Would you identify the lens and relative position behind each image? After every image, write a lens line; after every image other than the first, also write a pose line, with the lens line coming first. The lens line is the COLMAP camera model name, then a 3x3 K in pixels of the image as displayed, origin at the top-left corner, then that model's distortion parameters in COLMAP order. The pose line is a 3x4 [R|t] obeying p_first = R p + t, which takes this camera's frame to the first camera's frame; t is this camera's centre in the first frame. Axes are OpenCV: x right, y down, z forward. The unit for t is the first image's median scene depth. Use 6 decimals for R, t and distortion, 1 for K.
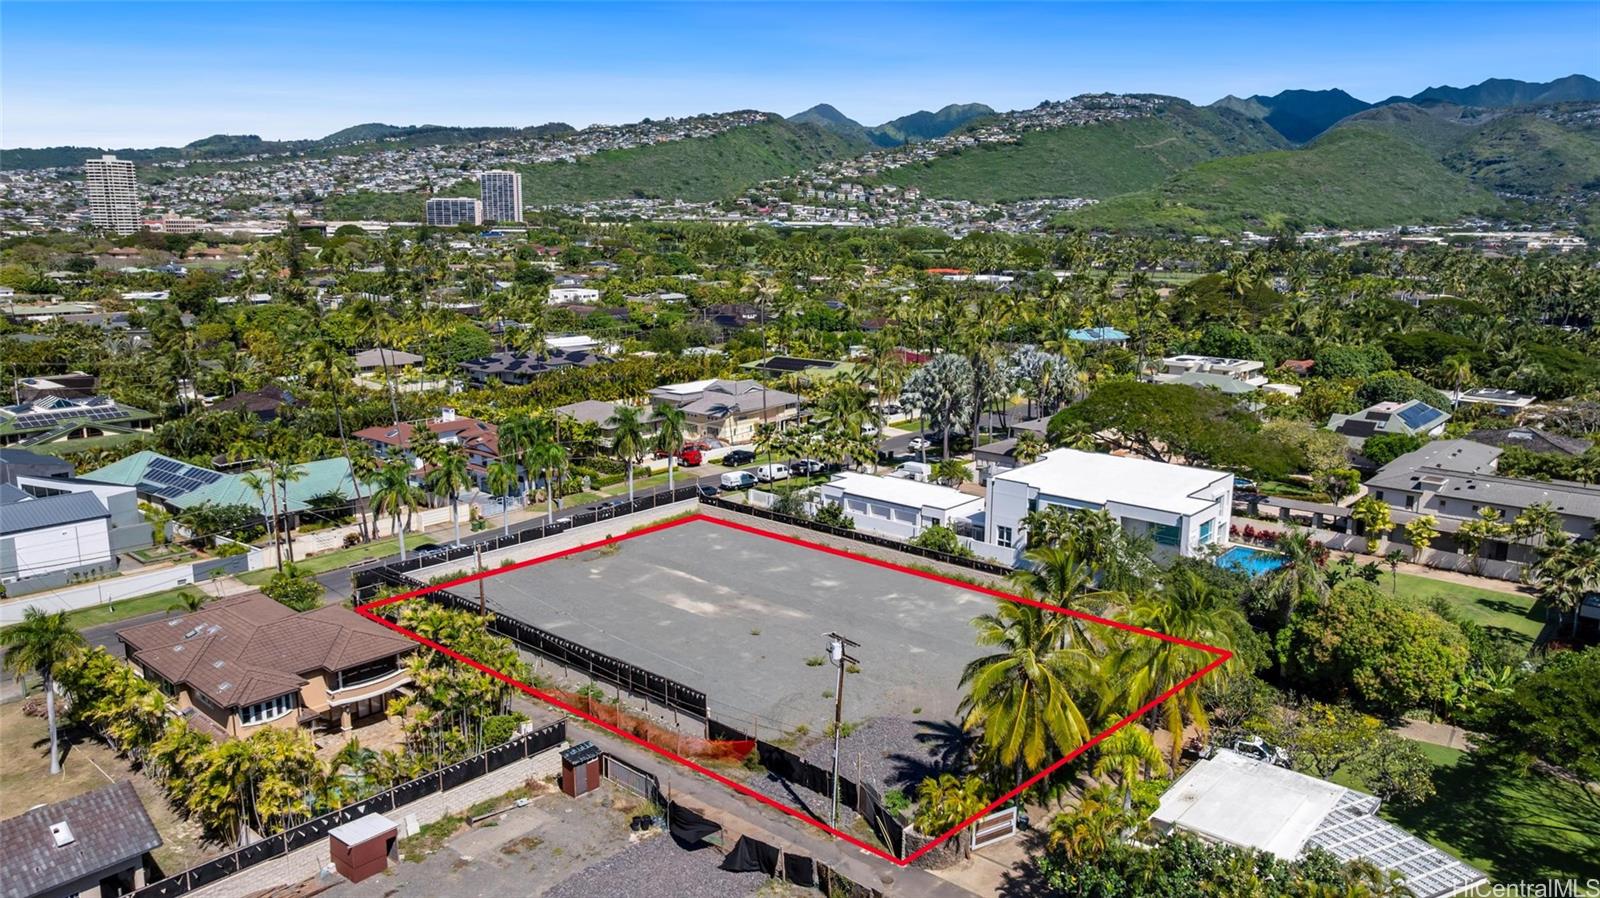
lens RADIAL K [[1117.7, 0, 800.0], [0, 1117.7, 449.0], [0, 0, 1]] dist [-0.046920, 0.038582]
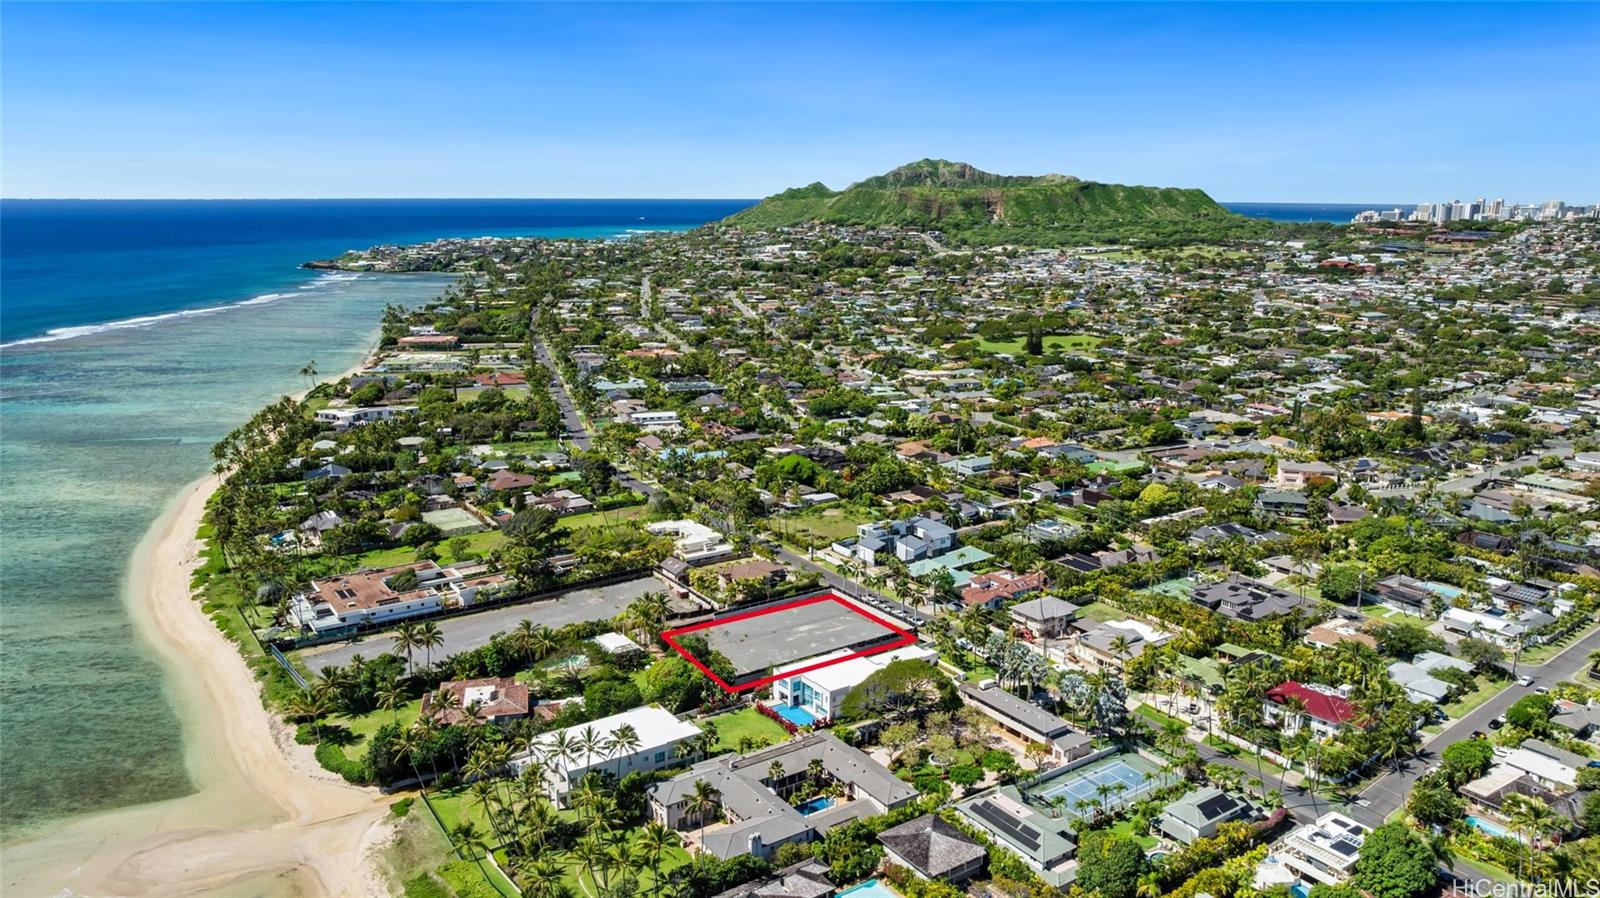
lens RADIAL K [[1117.7, 0, 800.0], [0, 1117.7, 449.0], [0, 0, 1]] dist [-0.046920, 0.038582]
pose [[-0.262476, 0.202092, -0.943539, 0.178014], [-0.201492, 0.944788, 0.258412, -0.073299], [0.943667, 0.257942, -0.207264, 0.098452]]
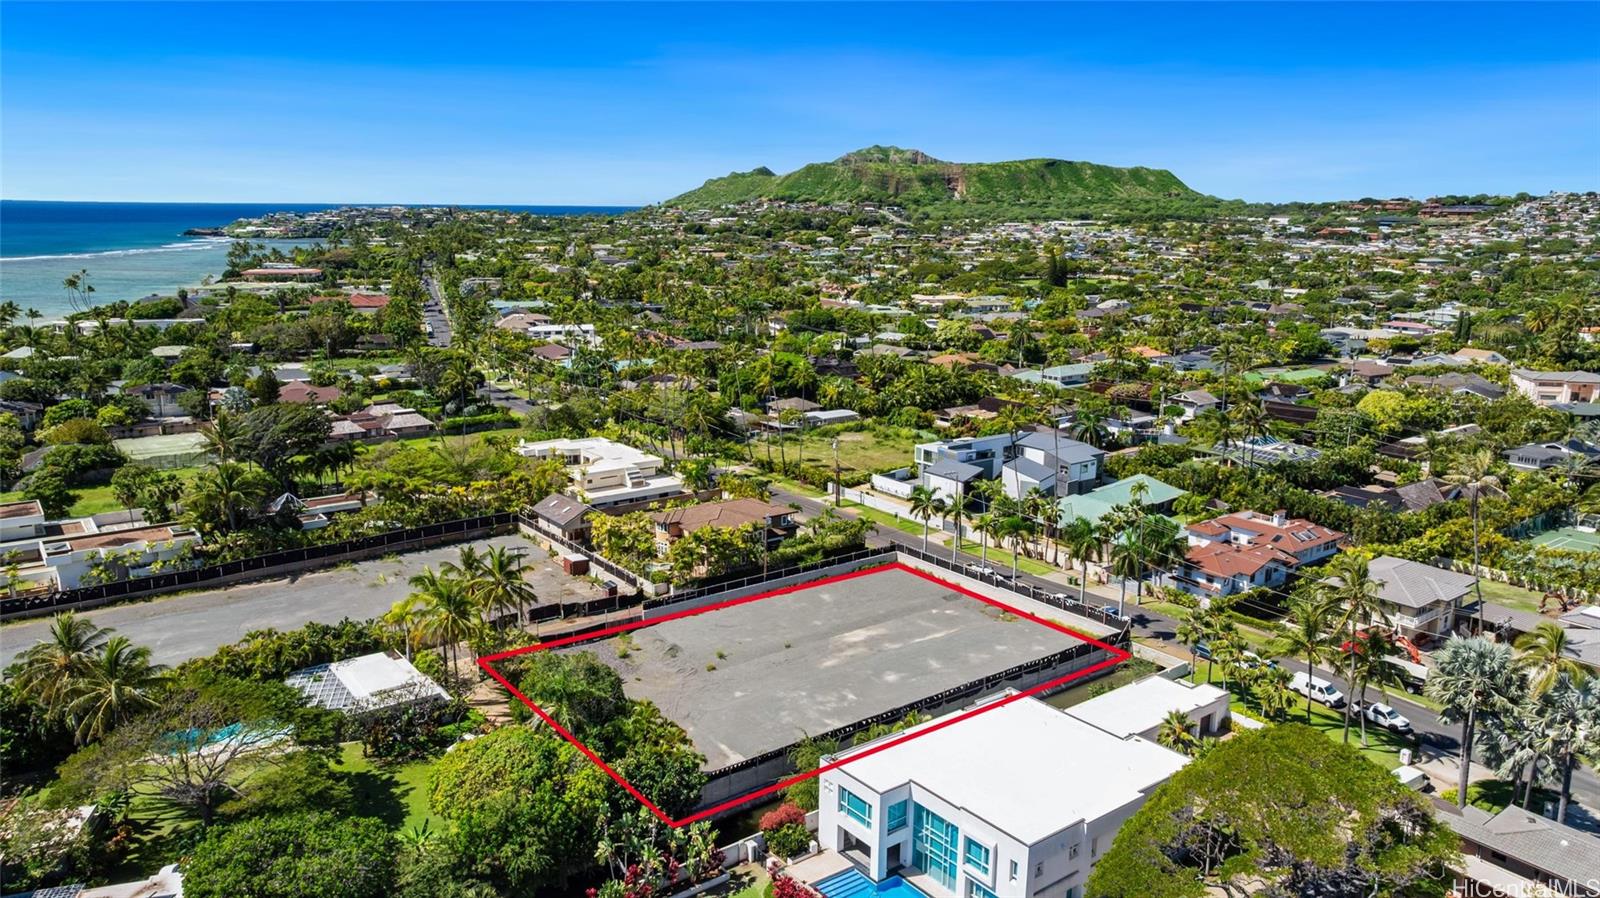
lens RADIAL K [[1117.7, 0, 800.0], [0, 1117.7, 449.0], [0, 0, 1]] dist [-0.046920, 0.038582]
pose [[-0.211352, 0.194325, -0.957898, 0.074888], [-0.210122, 0.948089, 0.238696, -0.024209], [0.954557, 0.251724, -0.159549, 0.071805]]
